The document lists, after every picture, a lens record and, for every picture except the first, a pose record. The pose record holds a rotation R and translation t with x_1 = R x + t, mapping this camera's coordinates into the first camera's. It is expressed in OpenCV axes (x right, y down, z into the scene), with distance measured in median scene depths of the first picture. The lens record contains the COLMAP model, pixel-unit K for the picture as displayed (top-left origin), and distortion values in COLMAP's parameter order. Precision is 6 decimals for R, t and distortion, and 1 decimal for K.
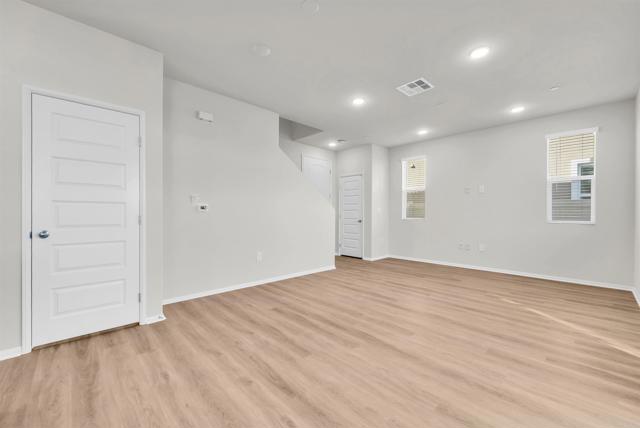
lens RADIAL K [[259.8, 0, 322.0], [0, 259.8, 216.0], [0, 0, 1]] dist [-0.000361, 0.000223]
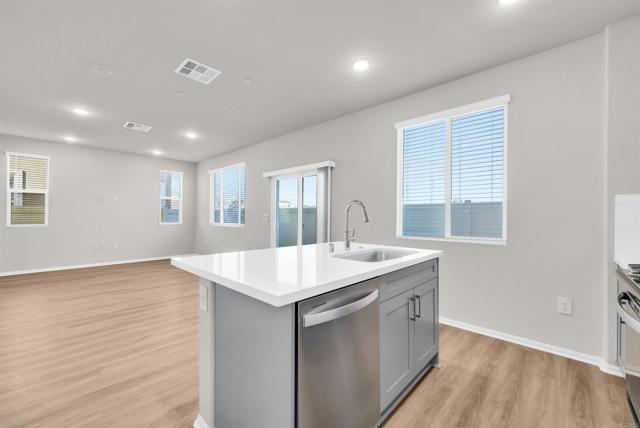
lens RADIAL K [[259.8, 0, 322.0], [0, 259.8, 216.0], [0, 0, 1]] dist [-0.000361, 0.000223]
pose [[-0.054214, -0.003168, 0.998524, -1.350392], [0.001351, 0.999994, 0.003246, -0.047755], [-0.998528, 0.001525, -0.054209, 0.172698]]
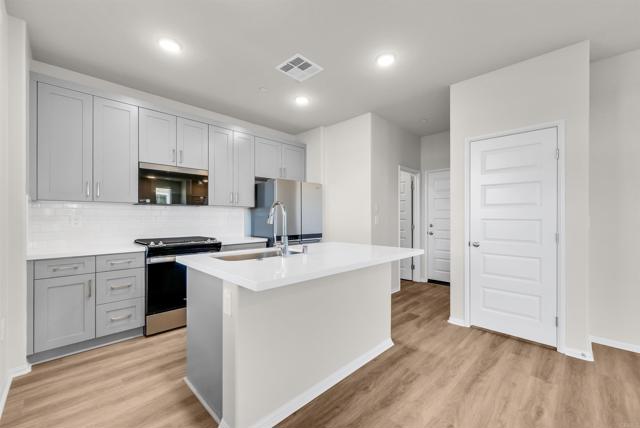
lens RADIAL K [[255.3, 0, 322.0], [0, 255.3, 219.2], [0, 0, 1]] dist [-0.001655, -0.000182]
pose [[0.008205, -0.004110, -0.999958, 0.199548], [-0.010685, 0.999934, -0.004197, -0.037363], [0.999909, 0.010719, 0.008161, 0.147514]]
